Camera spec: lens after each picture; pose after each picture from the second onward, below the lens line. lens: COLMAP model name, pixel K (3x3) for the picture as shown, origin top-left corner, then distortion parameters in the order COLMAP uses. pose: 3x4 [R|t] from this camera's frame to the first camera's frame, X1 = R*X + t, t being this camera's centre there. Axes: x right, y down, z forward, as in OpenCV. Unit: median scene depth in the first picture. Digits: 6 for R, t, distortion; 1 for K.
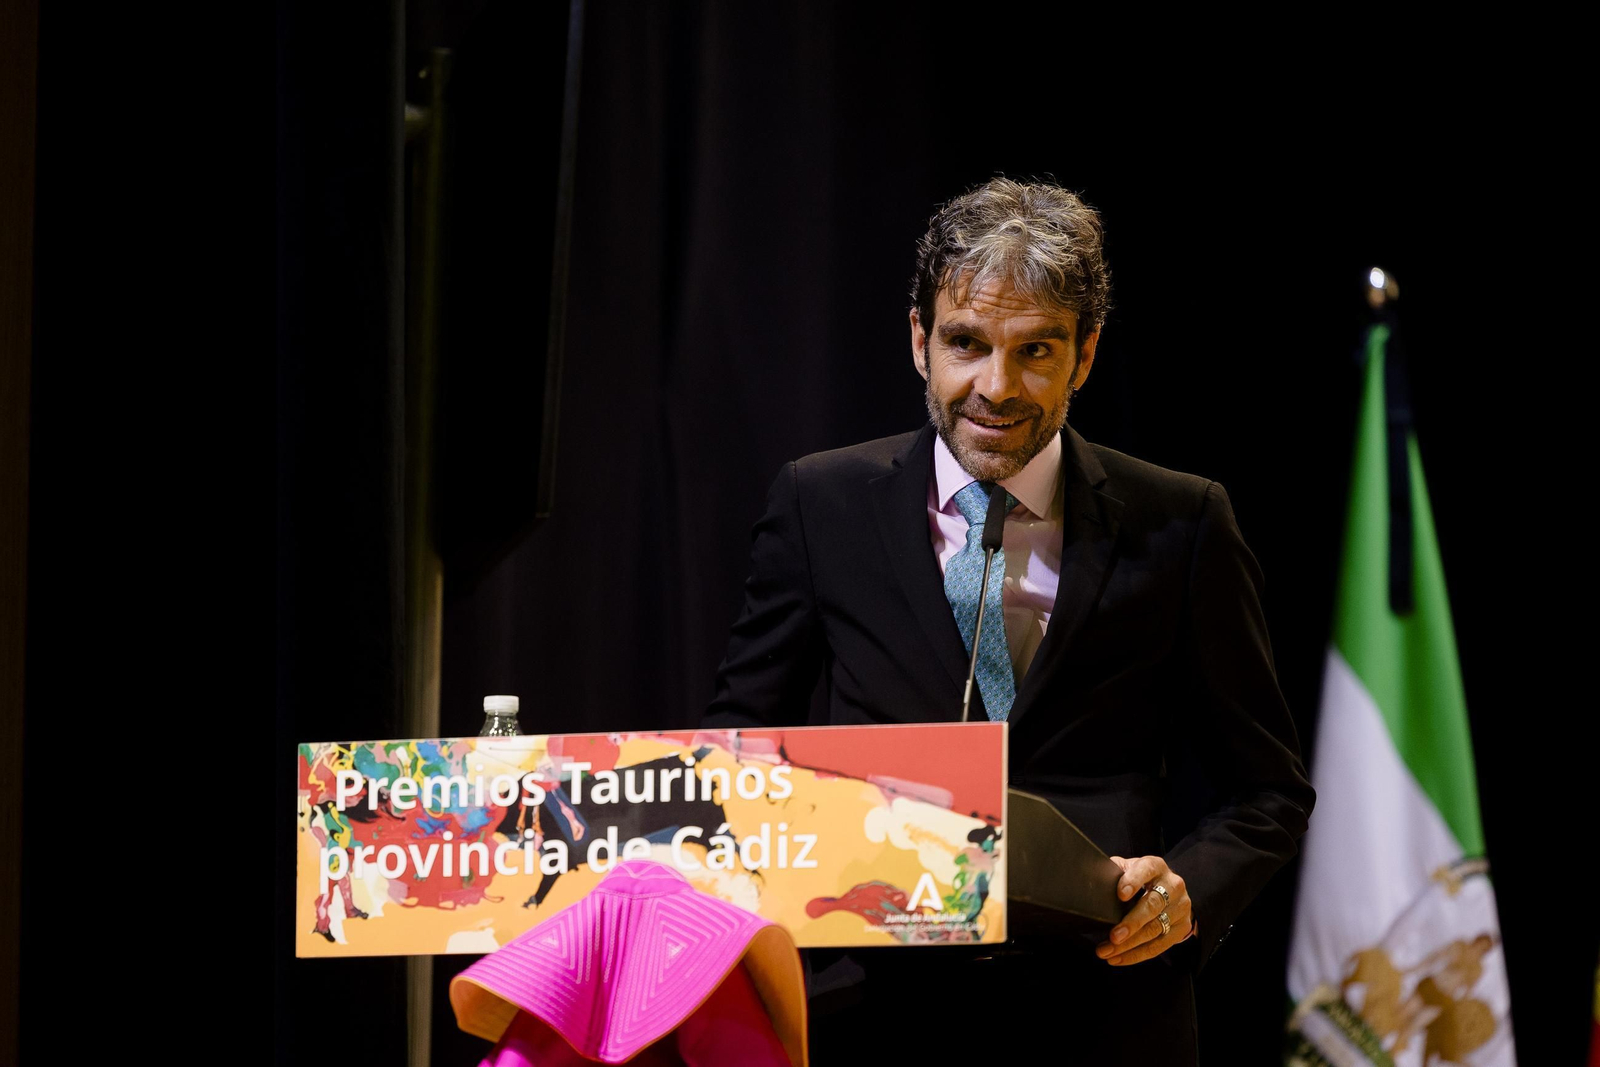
lens RADIAL K [[8578.4, 0, 800.4], [0, 8578.4, 532.7], [0, 0, 1]] dist [-0.758461, 0.000000]
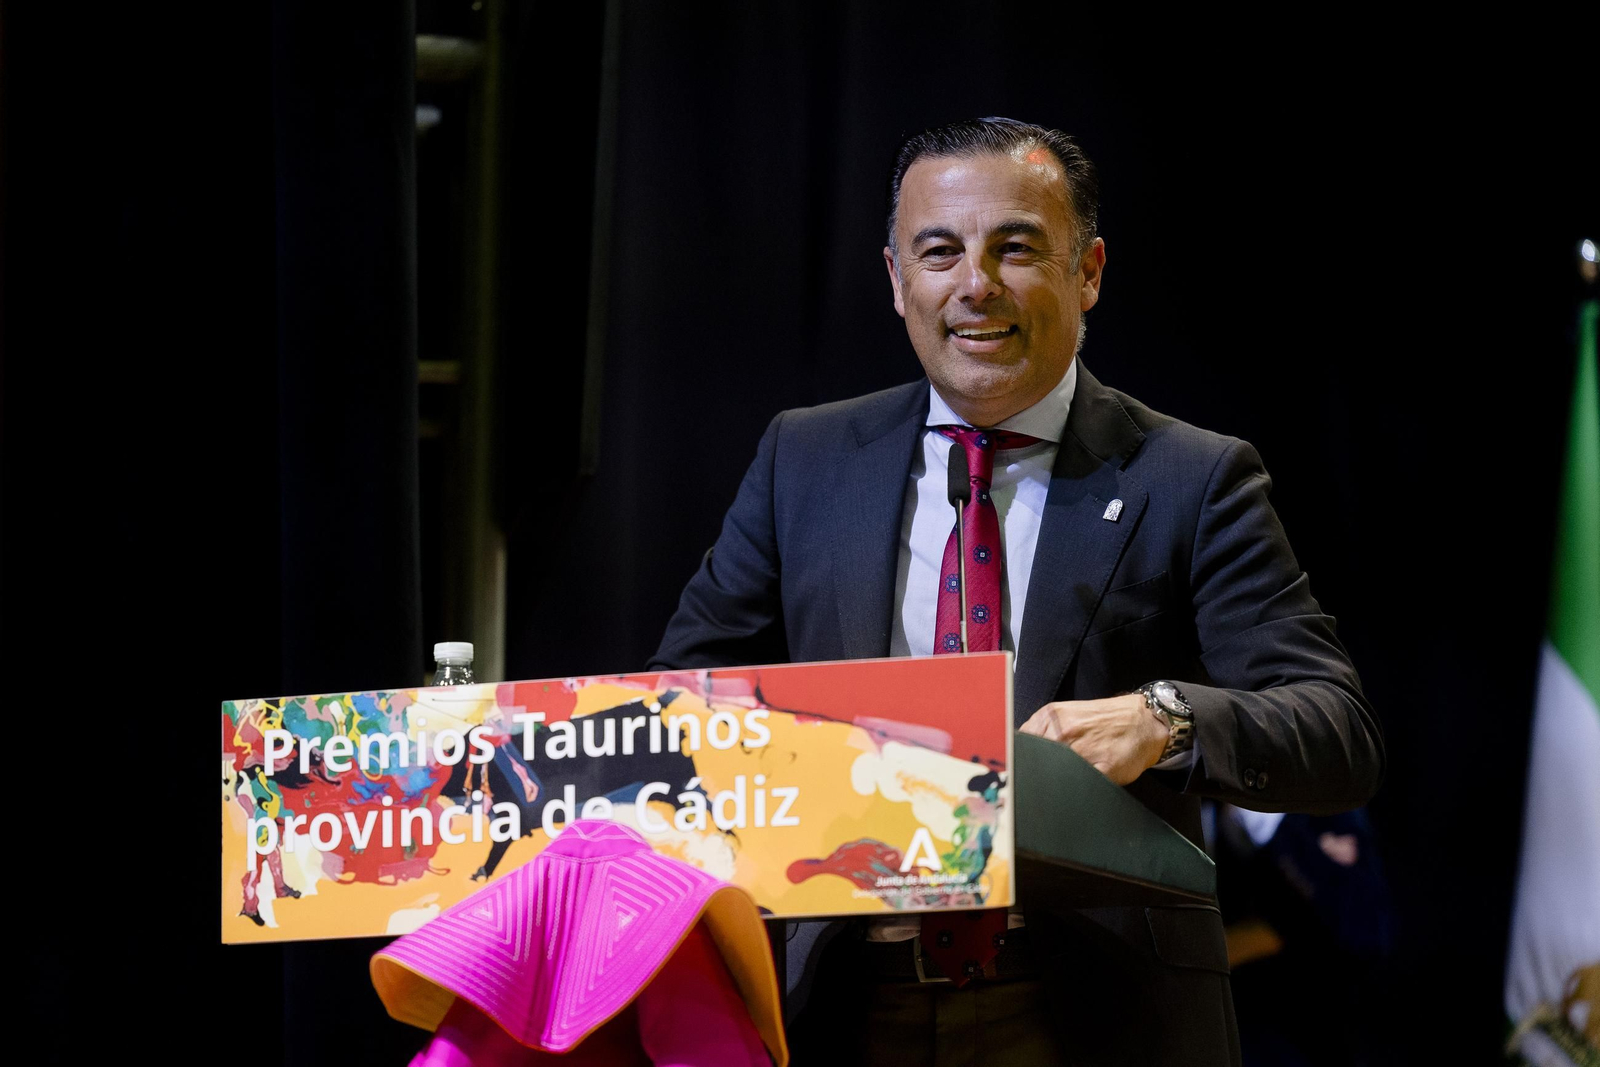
lens RADIAL K [[8124.7, 0, 798.6], [0, 8124.7, 534.4], [0, 0, 1]] dist [-0.731066, 0.000000]
pose [[0.997975, -0.022724, -0.059417, 0.051224], [0.021670, 0.999597, -0.018330, 0.024568], [0.059809, 0.017006, 0.998065, 0.176950]]
